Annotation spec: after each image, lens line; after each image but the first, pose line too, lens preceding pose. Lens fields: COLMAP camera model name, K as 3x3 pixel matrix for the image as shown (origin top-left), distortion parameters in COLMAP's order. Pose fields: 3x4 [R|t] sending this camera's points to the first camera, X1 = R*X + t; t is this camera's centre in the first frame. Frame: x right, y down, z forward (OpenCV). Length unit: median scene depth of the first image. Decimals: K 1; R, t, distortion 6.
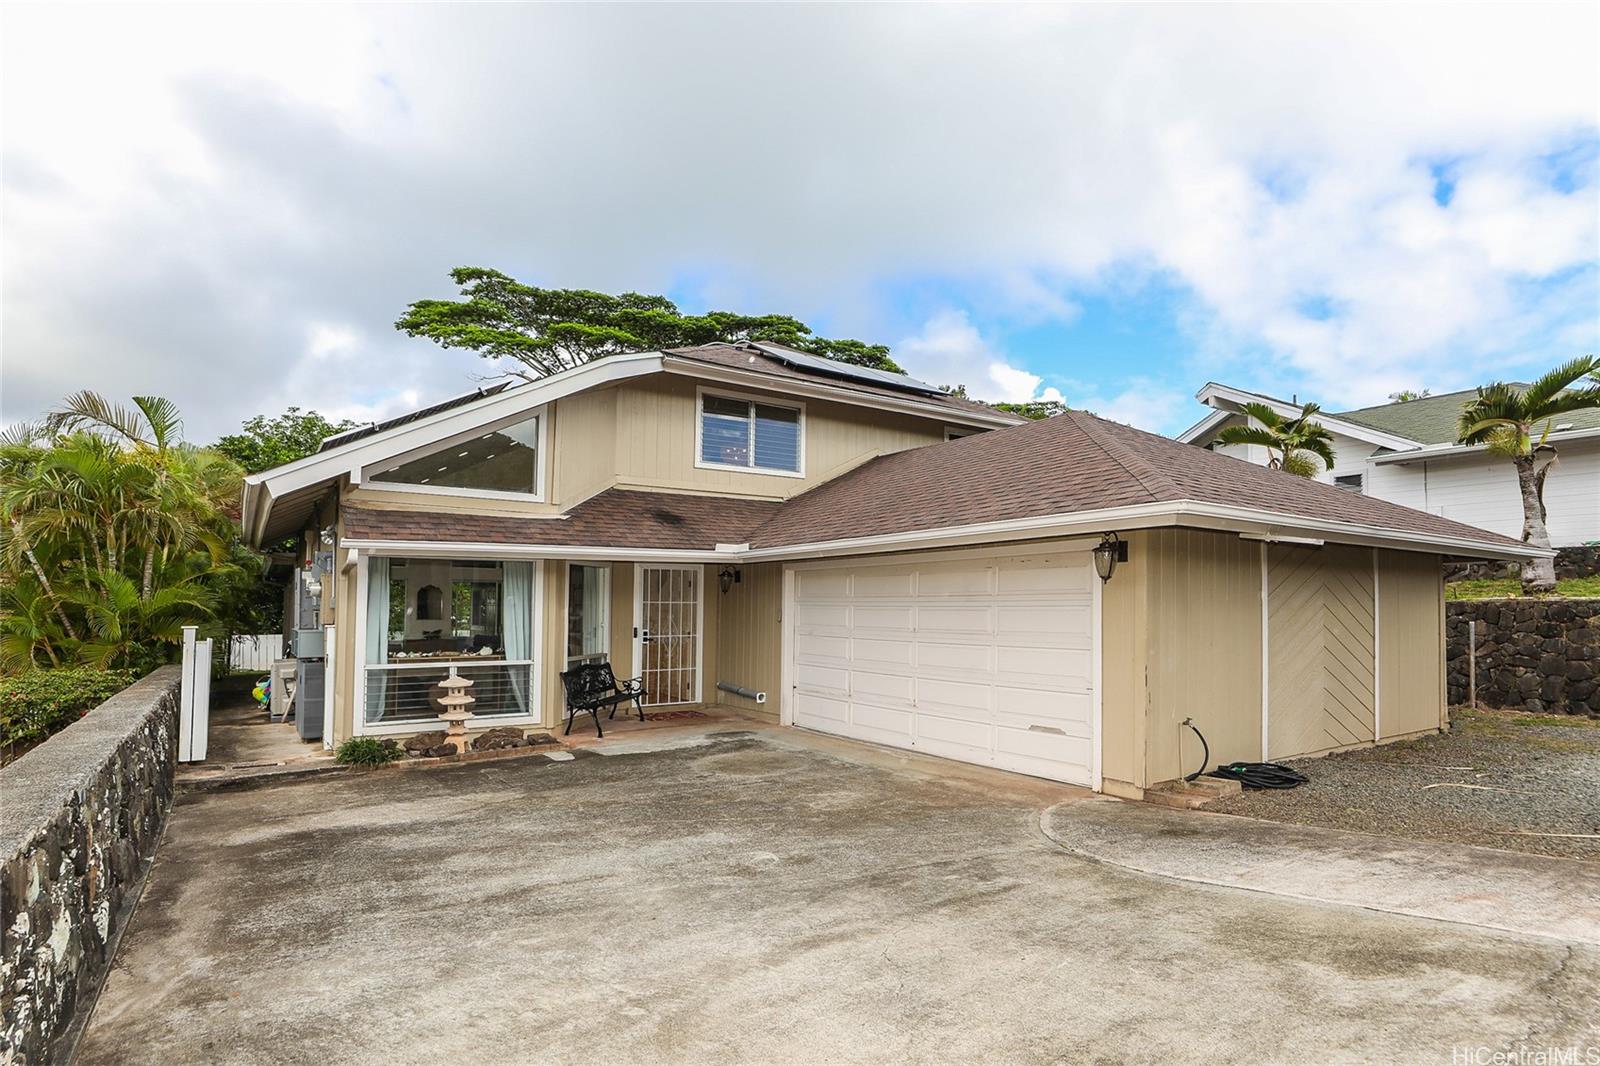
lens RADIAL K [[825.2, 0, 804.0], [0, 825.2, 583.6], [0, 0, 1]] dist [-0.014585, -0.000731]
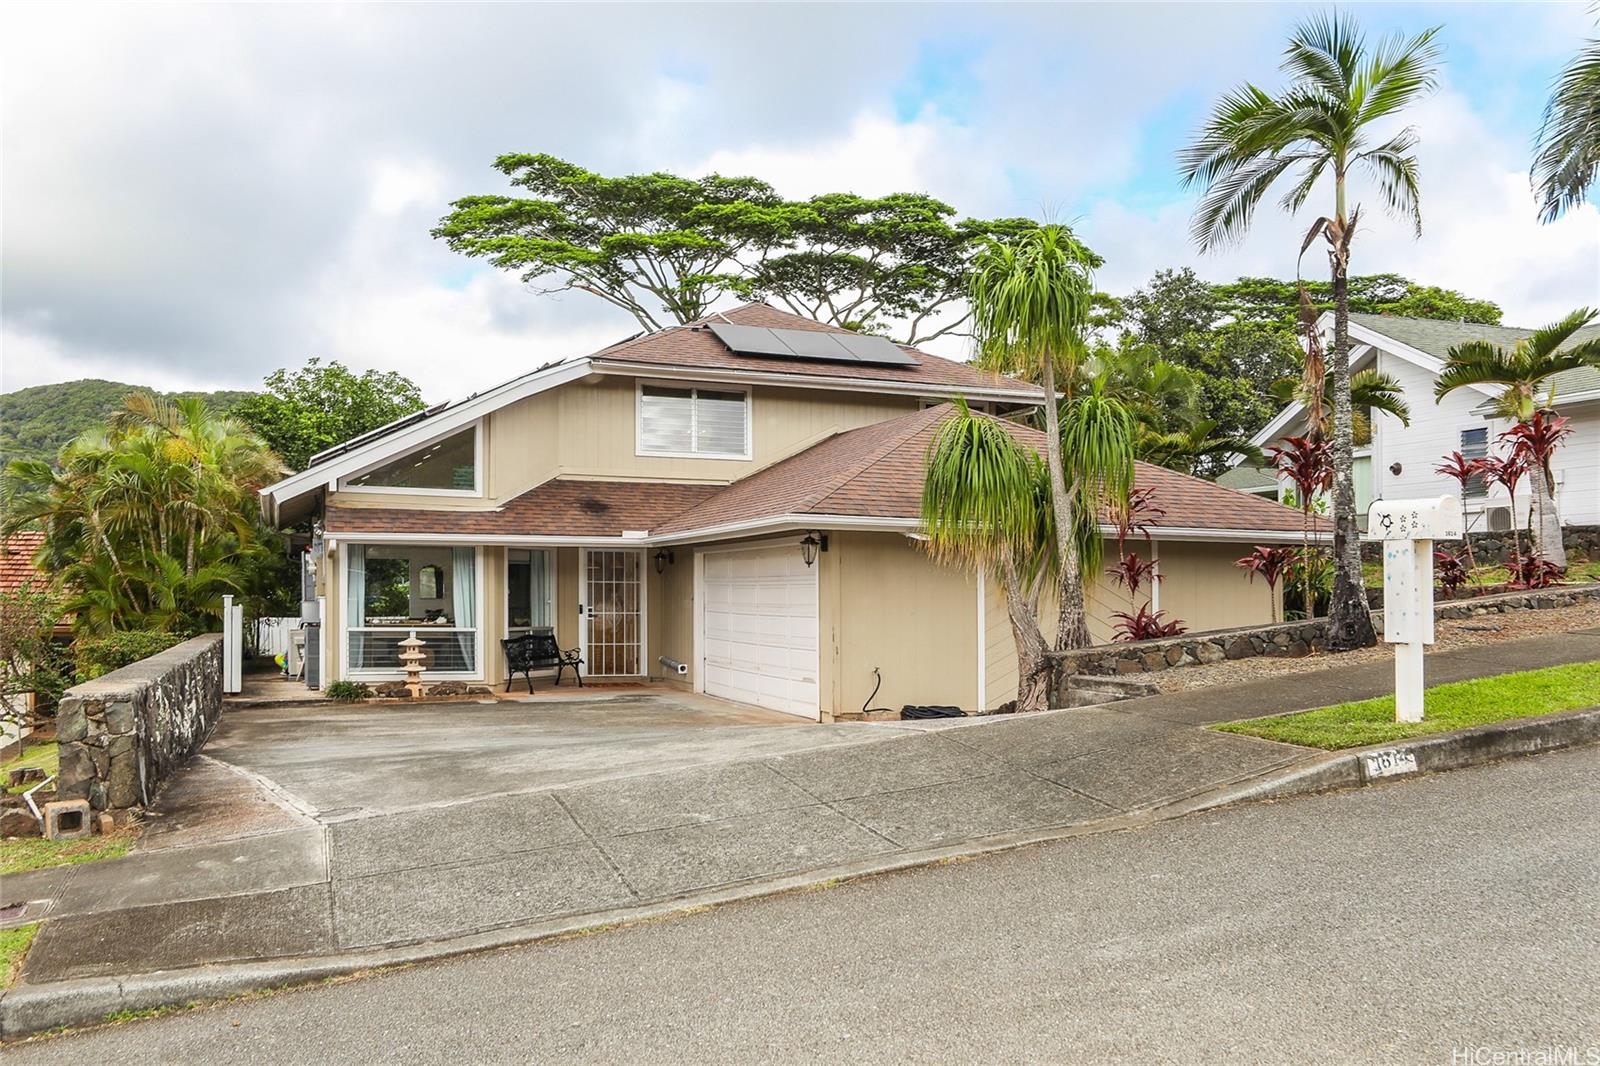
lens RADIAL K [[1416.5, 0, 798.7], [0, 1416.5, 674.2], [0, 0, 1]] dist [0.015131, 0.004067]
pose [[0.968754, 0.021741, -0.247068, 0.583135], [-0.001588, 0.996674, 0.081478, -0.009388], [0.248018, -0.078540, 0.965567, -0.814432]]
